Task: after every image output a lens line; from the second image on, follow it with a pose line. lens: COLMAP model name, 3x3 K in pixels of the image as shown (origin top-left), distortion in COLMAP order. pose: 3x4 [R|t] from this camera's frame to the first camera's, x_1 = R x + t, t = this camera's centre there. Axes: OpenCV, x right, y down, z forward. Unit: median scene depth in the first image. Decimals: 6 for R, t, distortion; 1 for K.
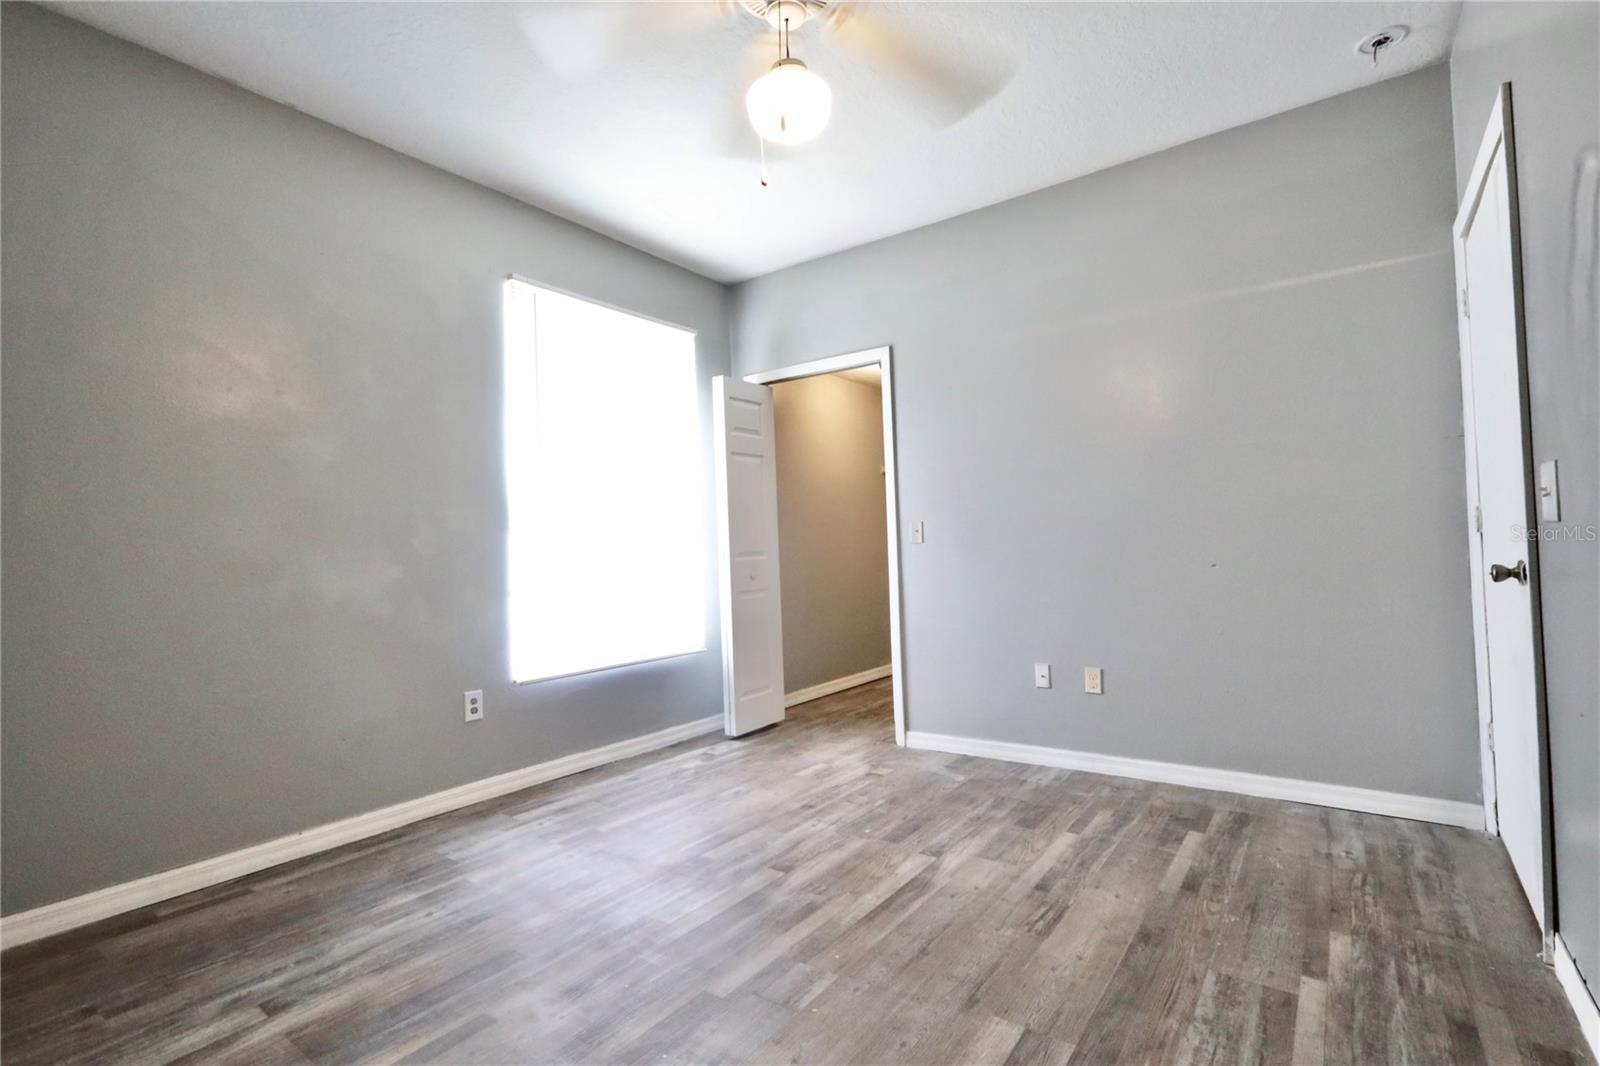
lens RADIAL K [[743.2, 0, 800.0], [0, 743.2, 533.0], [0, 0, 1]] dist [-0.004506, -0.000641]
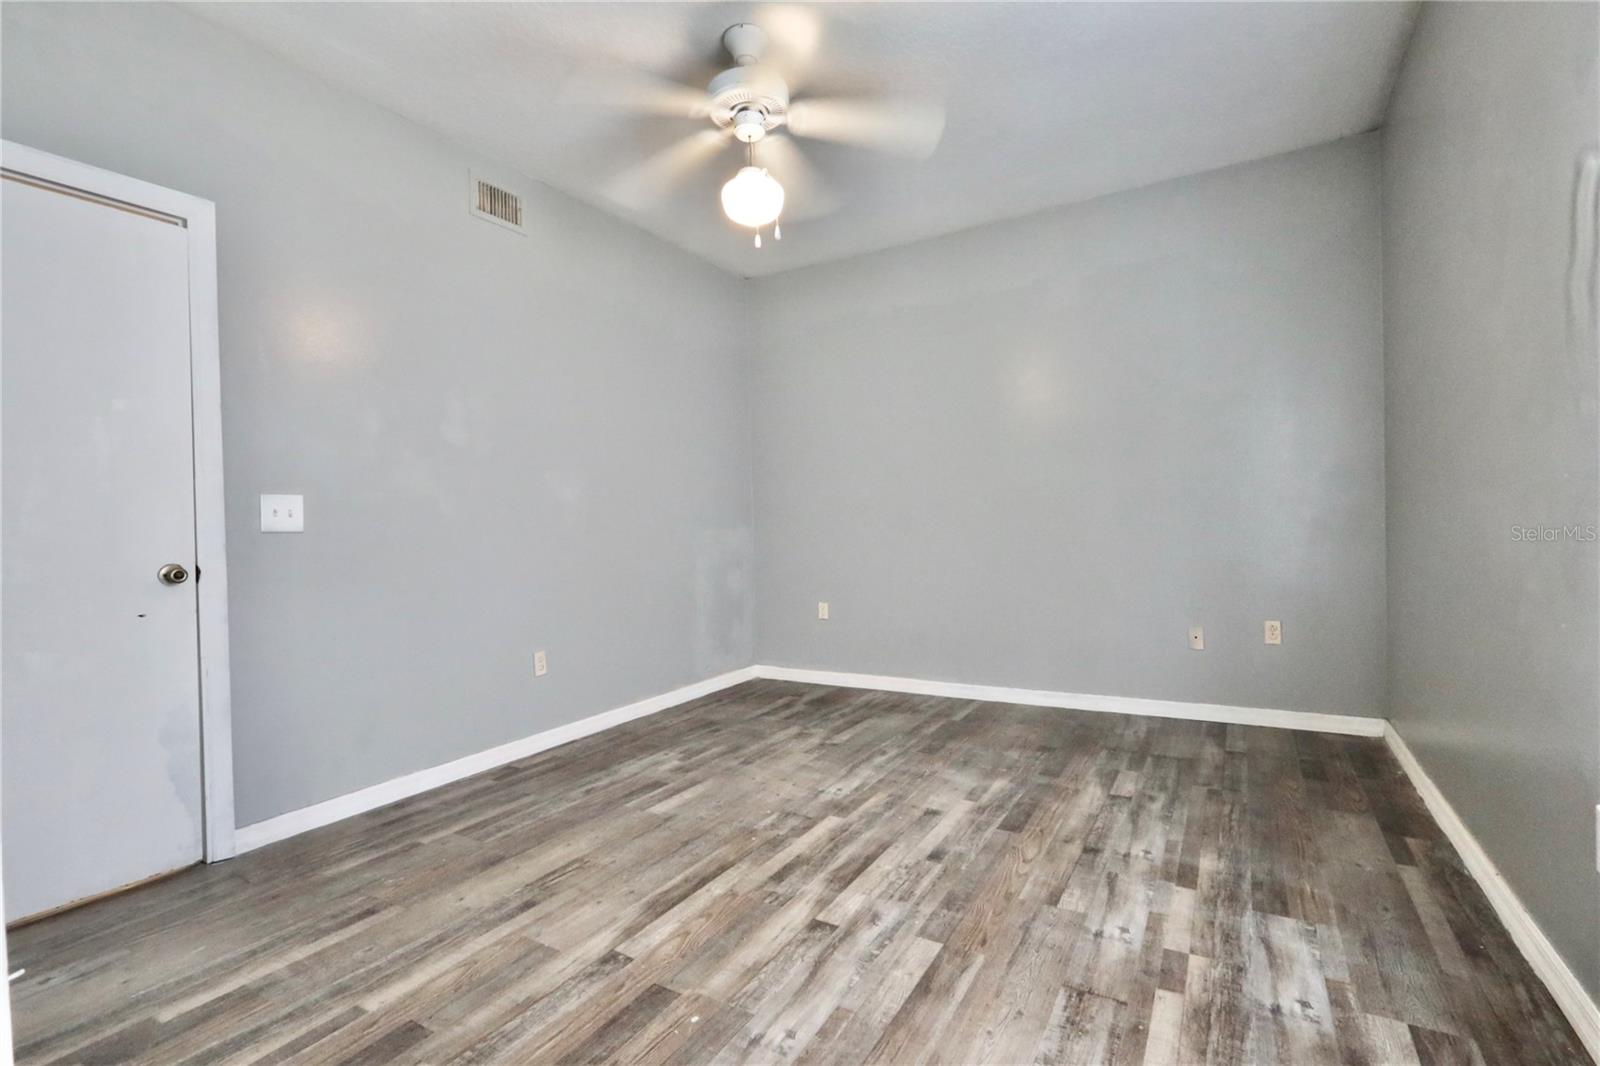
lens RADIAL K [[733.5, 0, 800.0], [0, 733.5, 533.0], [0, 0, 1]] dist [-0.004190, -0.000632]
pose [[-0.993404, 0.059276, -0.098157, 0.049363], [0.060695, 0.998090, -0.011534, 0.046767], [0.097286, -0.017416, -0.995104, 1.763047]]
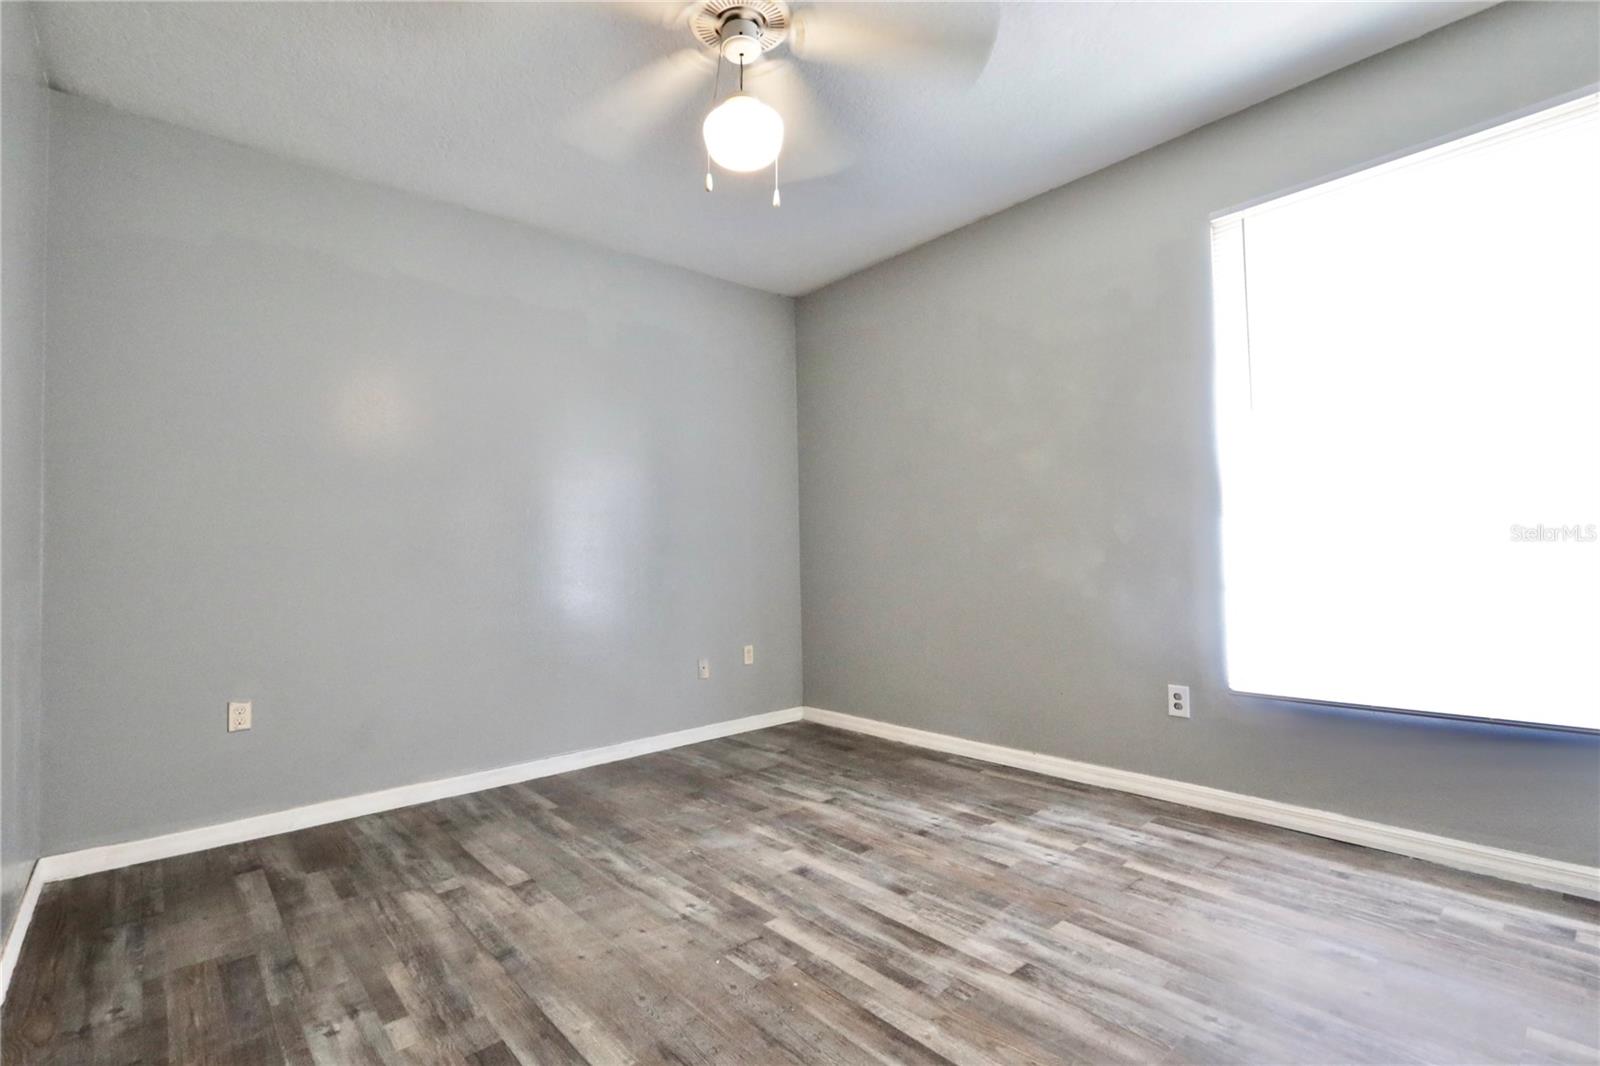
lens RADIAL K [[733.5, 0, 800.0], [0, 733.5, 533.0], [0, 0, 1]] dist [-0.004190, -0.000632]
pose [[-0.209927, 0.002054, -0.977715, 0.744724], [0.051432, 0.998636, -0.008945, 0.001979], [0.976363, -0.052163, -0.209746, 0.951390]]
